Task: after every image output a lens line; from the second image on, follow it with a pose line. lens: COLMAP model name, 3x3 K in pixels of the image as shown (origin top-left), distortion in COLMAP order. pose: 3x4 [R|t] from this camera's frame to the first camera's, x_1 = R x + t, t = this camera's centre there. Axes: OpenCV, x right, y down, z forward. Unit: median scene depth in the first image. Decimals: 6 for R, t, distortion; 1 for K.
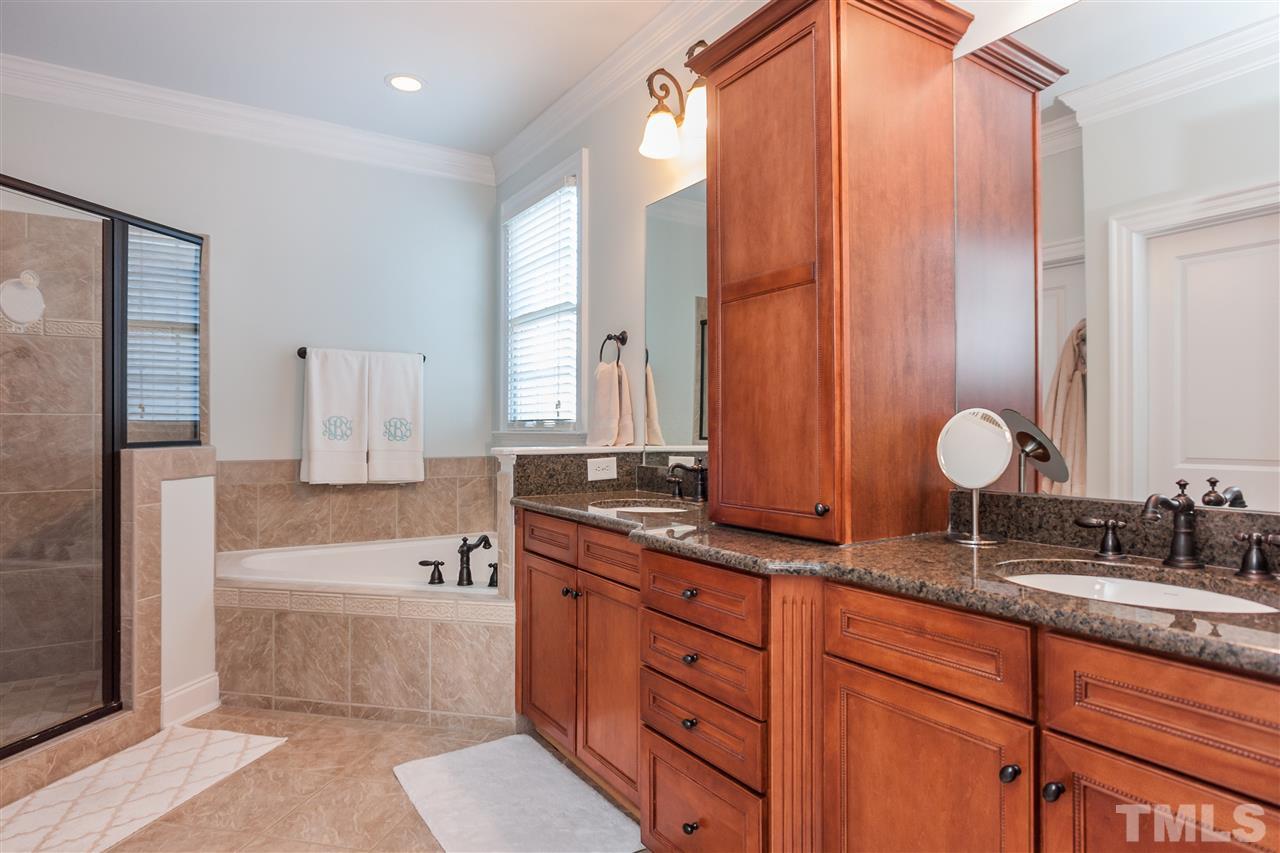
lens RADIAL K [[825.1, 0, 685.8], [0, 825.1, 414.0], [0, 0, 1]] dist [-0.018465, 0.002840]
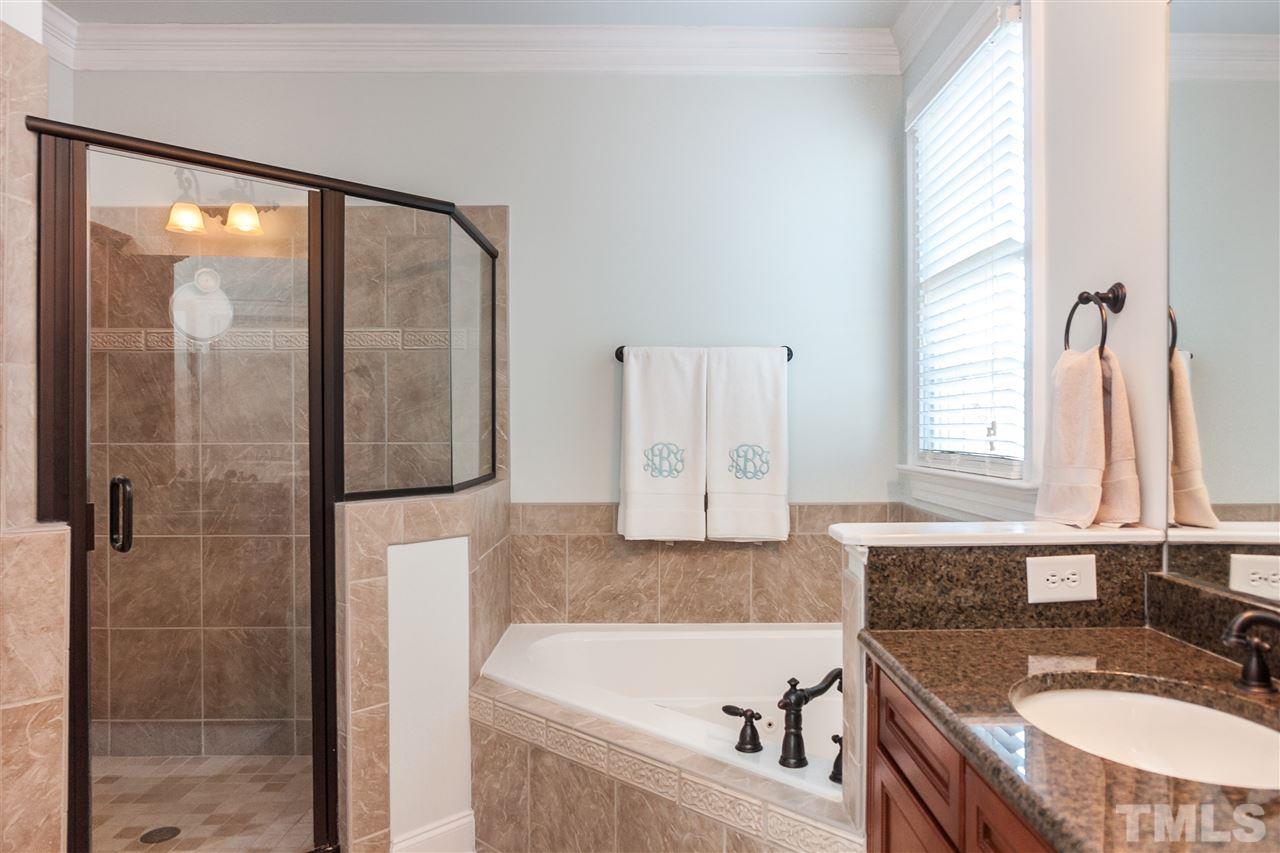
lens RADIAL K [[825.1, 0, 685.8], [0, 825.1, 414.0], [0, 0, 1]] dist [-0.018465, 0.002840]
pose [[0.821203, -0.001053, -0.570635, -0.009858], [0.013470, 0.999755, 0.017540, -0.037807], [0.570477, -0.022091, 0.821017, 0.484617]]
